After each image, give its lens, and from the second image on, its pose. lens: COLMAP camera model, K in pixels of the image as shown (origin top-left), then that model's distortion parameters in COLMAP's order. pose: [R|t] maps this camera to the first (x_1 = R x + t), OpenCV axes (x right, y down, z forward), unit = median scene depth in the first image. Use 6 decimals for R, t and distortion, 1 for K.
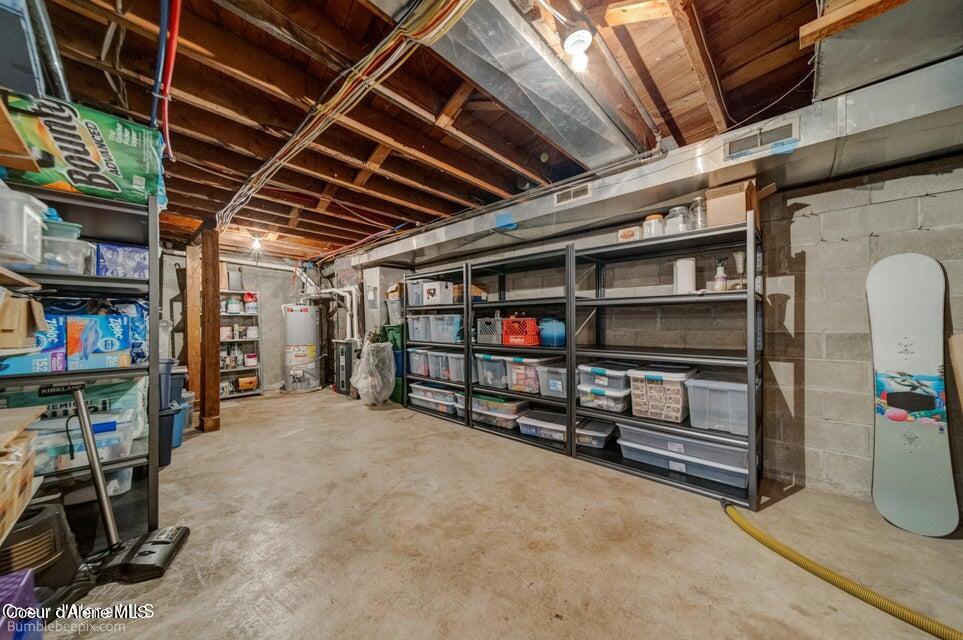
lens RADIAL K [[330.4, 0, 487.2], [0, 330.4, 321.9], [0, 0, 1]] dist [0.000311, -0.000026]
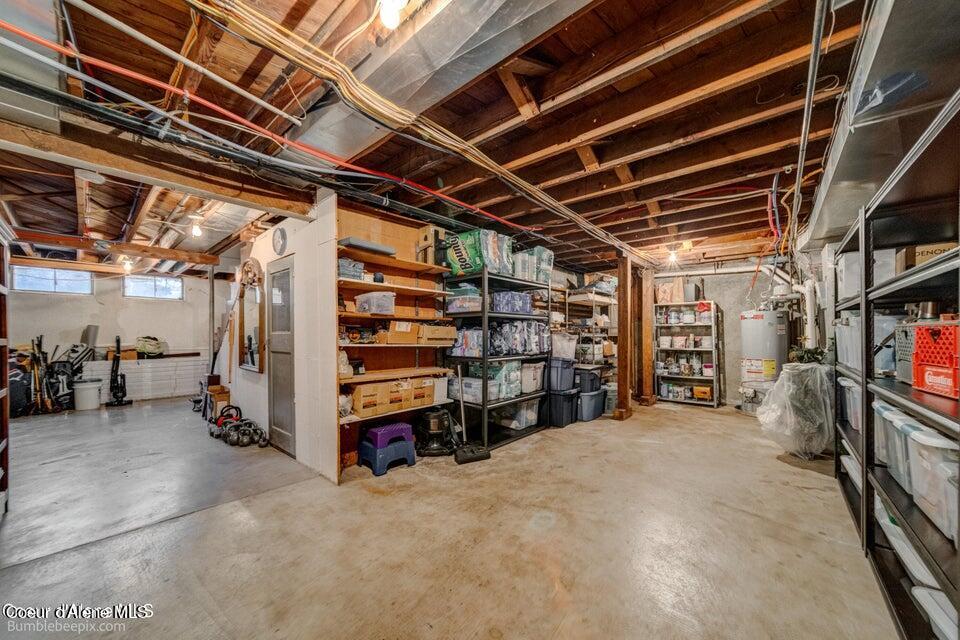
lens RADIAL K [[341.7, 0, 486.1], [0, 341.7, 336.9], [0, 0, 1]] dist [-0.000114, -0.000327]
pose [[0.037968, 0.011236, -0.999216, 0.433988], [0.008087, 0.999901, 0.011551, -0.002326], [0.999246, -0.008519, 0.037873, 0.459425]]
